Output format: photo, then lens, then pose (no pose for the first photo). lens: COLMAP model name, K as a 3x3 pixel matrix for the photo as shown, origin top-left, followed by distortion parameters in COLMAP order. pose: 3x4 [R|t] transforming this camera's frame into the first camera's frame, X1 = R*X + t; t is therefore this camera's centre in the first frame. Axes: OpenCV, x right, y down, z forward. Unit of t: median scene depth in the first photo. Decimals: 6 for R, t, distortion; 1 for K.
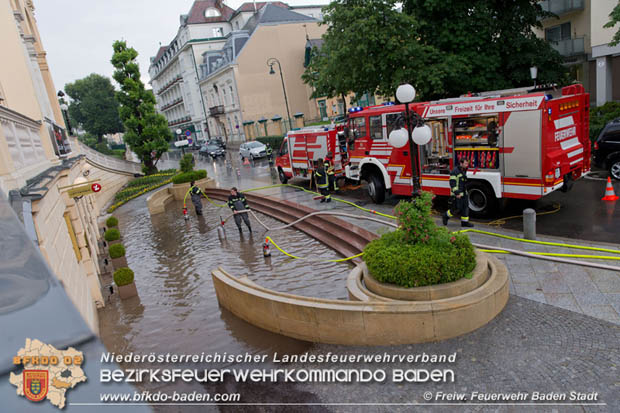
lens RADIAL K [[421.5, 0, 309.5], [0, 421.5, 207.7], [0, 0, 1]] dist [-0.043478, -0.000728]
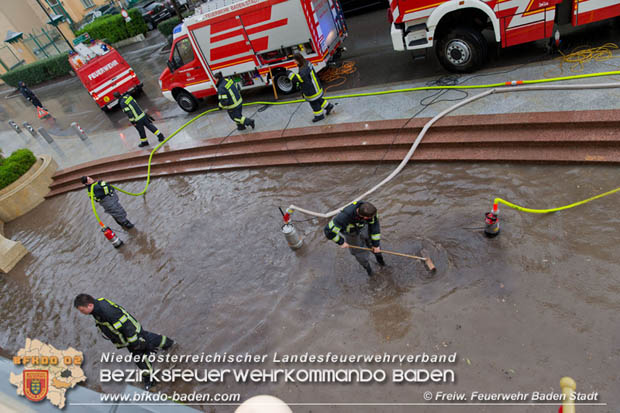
lens RADIAL K [[421.5, 0, 310.9], [0, 421.5, 206.0], [0, 0, 1]] dist [-0.043478, -0.000728]
pose [[0.735981, -0.514506, 0.440017, -0.401611], [0.365139, 0.848984, 0.381967, -0.162587], [-0.570092, -0.120454, 0.812703, 0.559810]]
